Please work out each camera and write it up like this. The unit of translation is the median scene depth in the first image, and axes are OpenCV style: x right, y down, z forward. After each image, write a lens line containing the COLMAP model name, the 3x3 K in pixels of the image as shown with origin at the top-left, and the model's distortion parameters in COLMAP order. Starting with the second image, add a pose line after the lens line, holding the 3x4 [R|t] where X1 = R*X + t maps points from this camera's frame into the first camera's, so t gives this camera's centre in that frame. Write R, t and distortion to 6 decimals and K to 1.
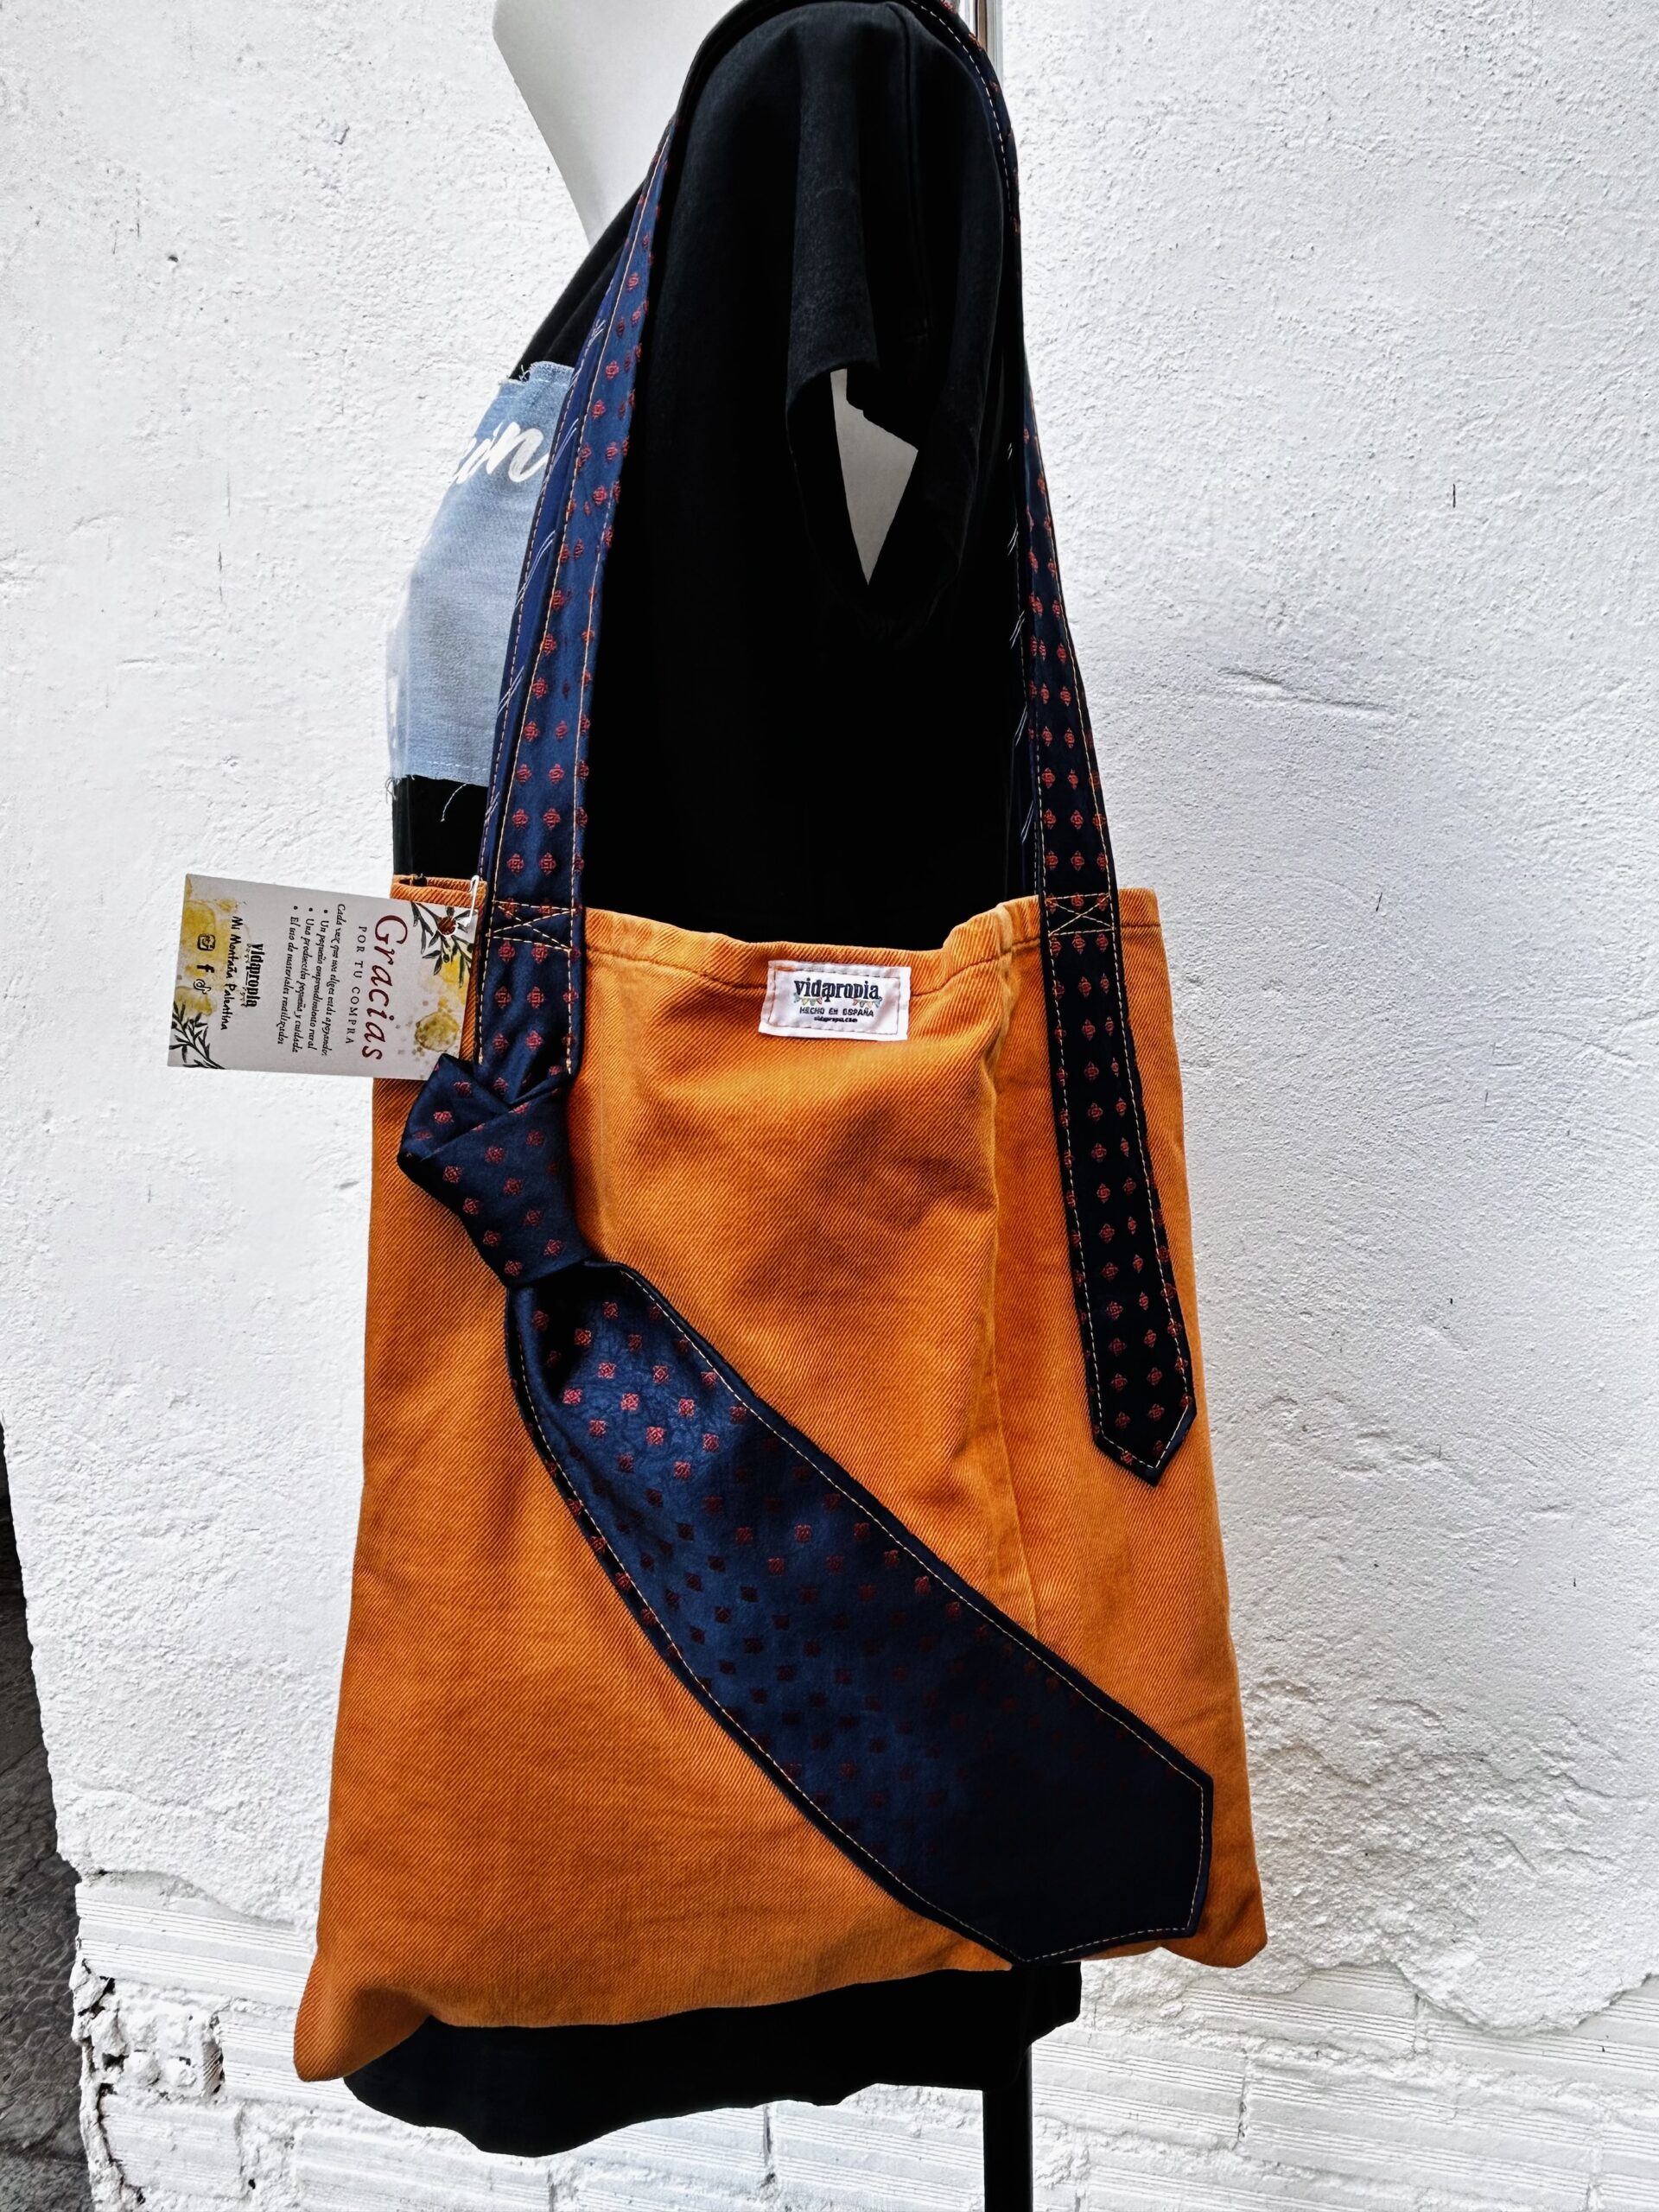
lens RADIAL K [[1316.3, 0, 871.2], [0, 1316.3, 1061.2], [0, 0, 1]] dist [-0.009005, -0.001170]
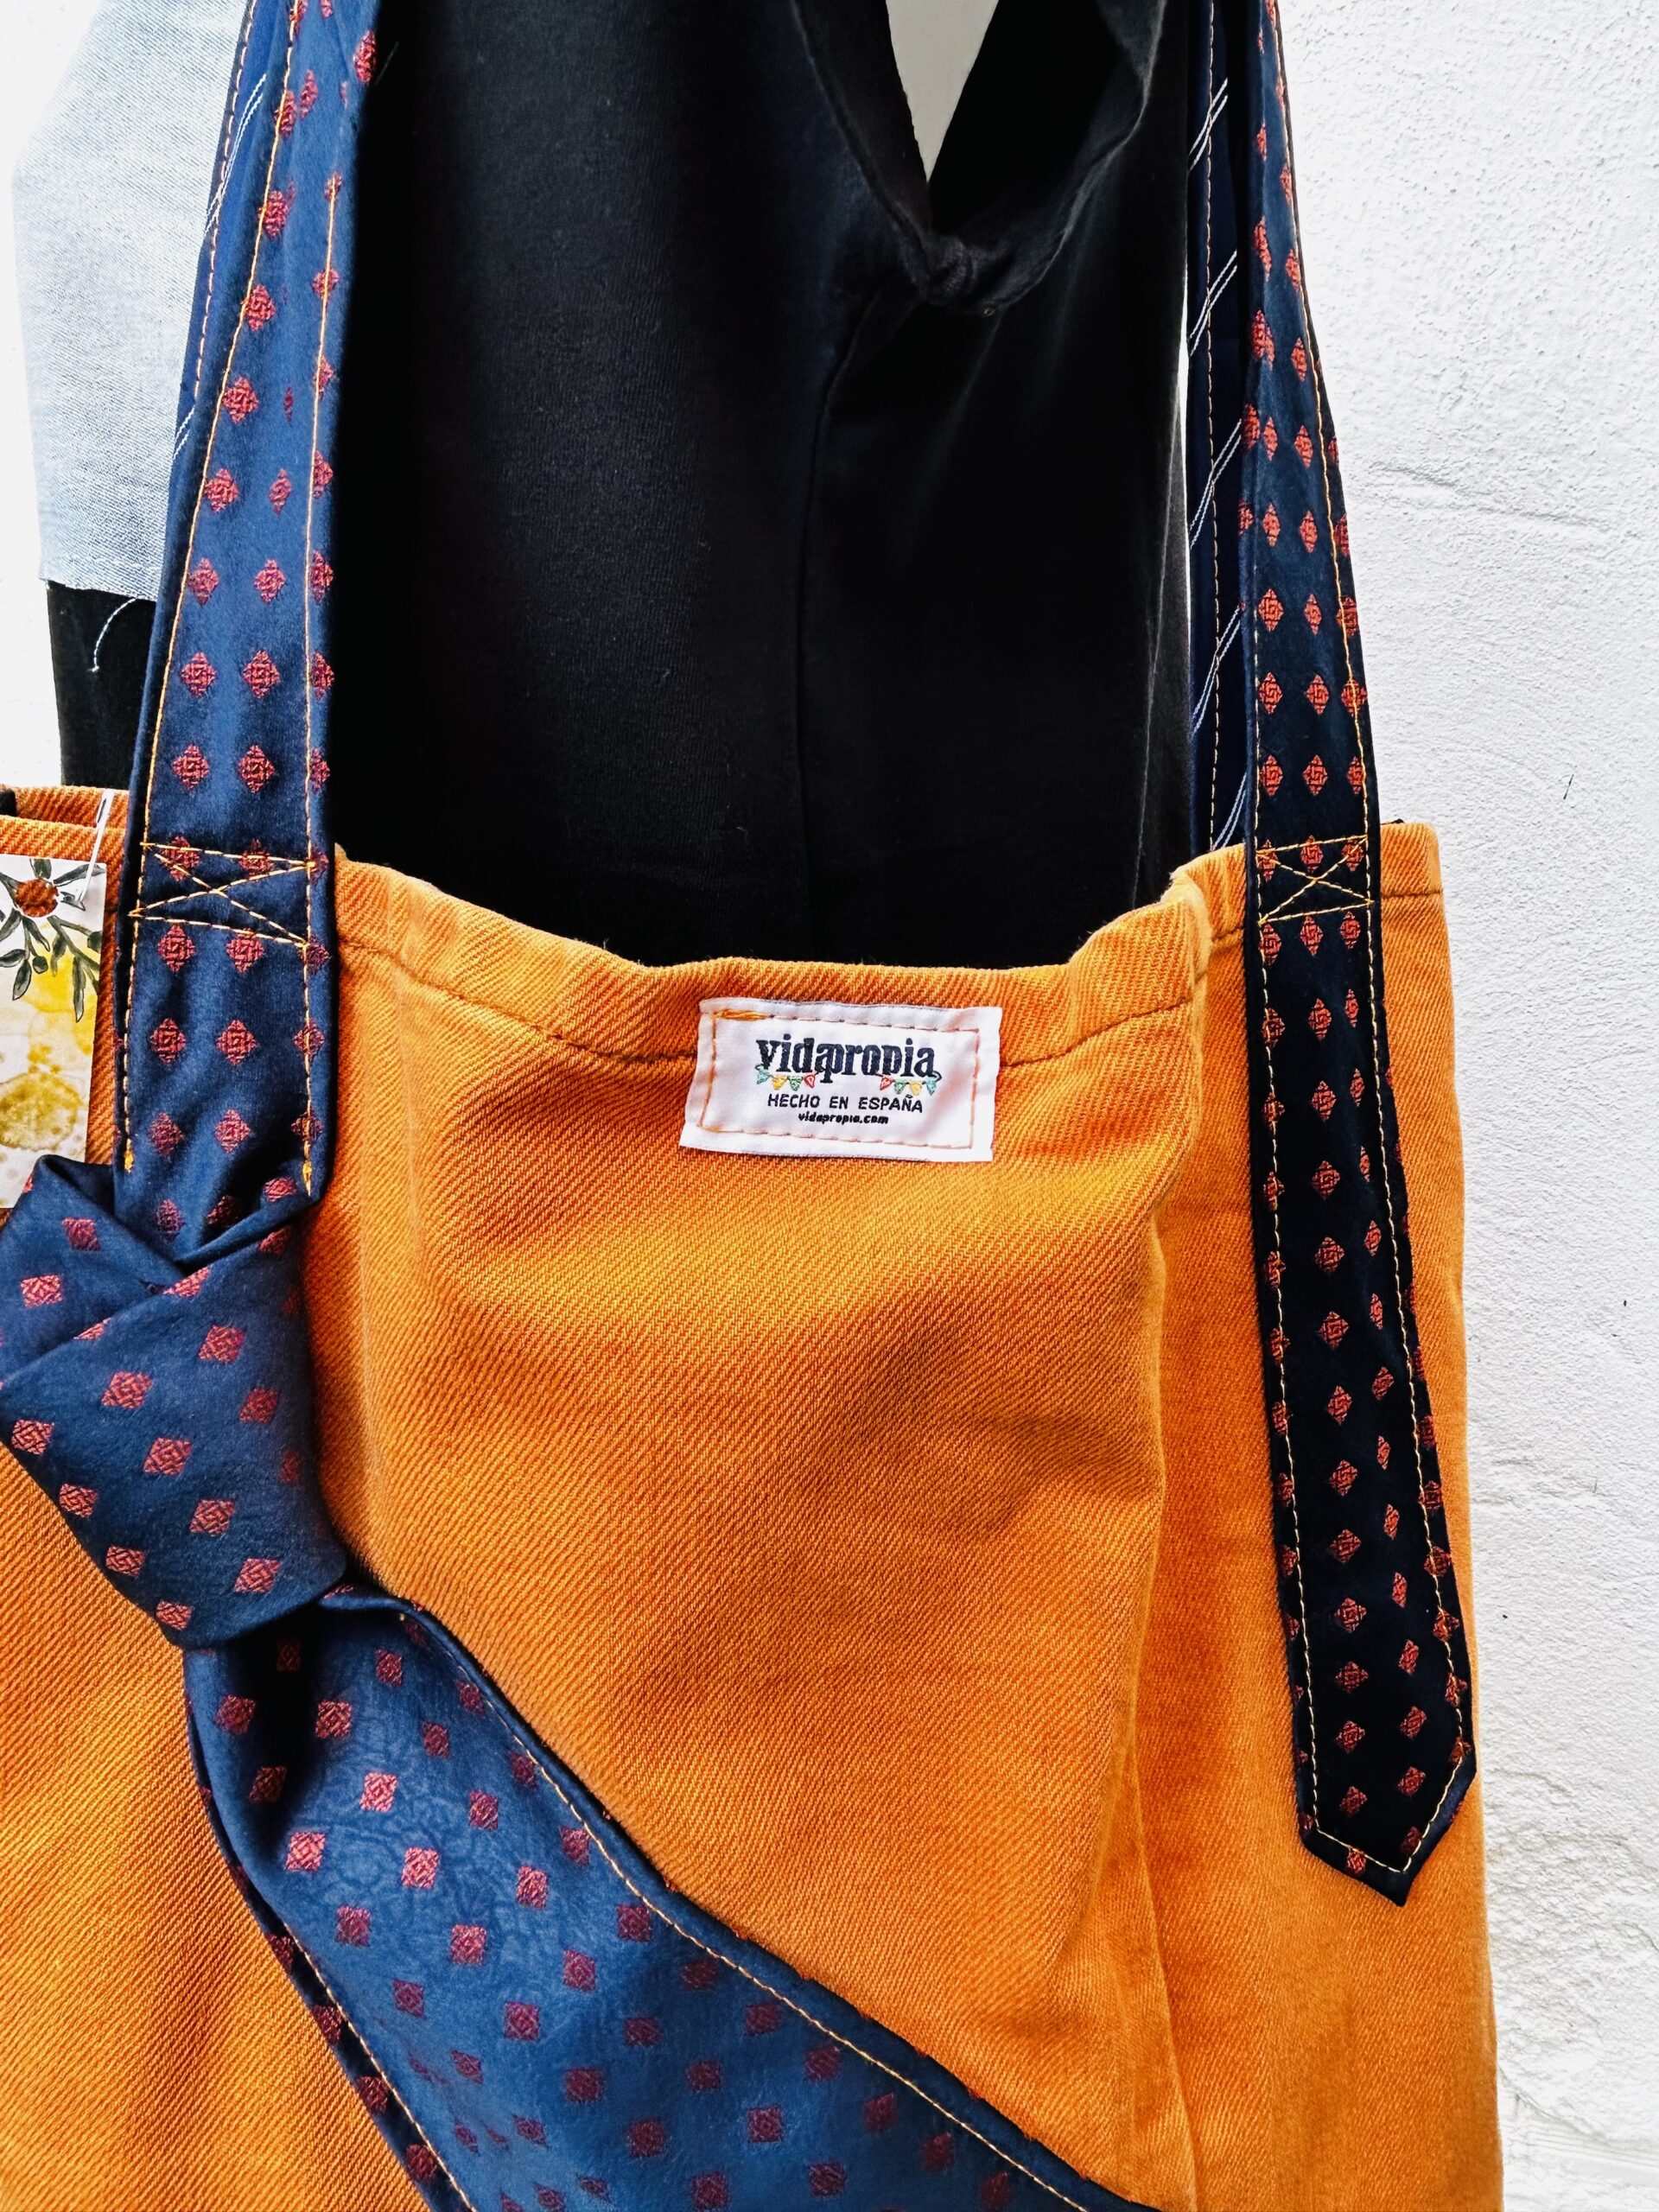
lens RADIAL K [[1330.2, 0, 900.6], [0, 1330.2, 992.1], [0, 0, 1]] dist [-0.011280, 0.002350]
pose [[0.999678, 0.015786, 0.019856, -0.007773], [-0.017163, 0.997311, 0.071250, -0.052325], [-0.018678, -0.071568, 0.997261, 0.244897]]
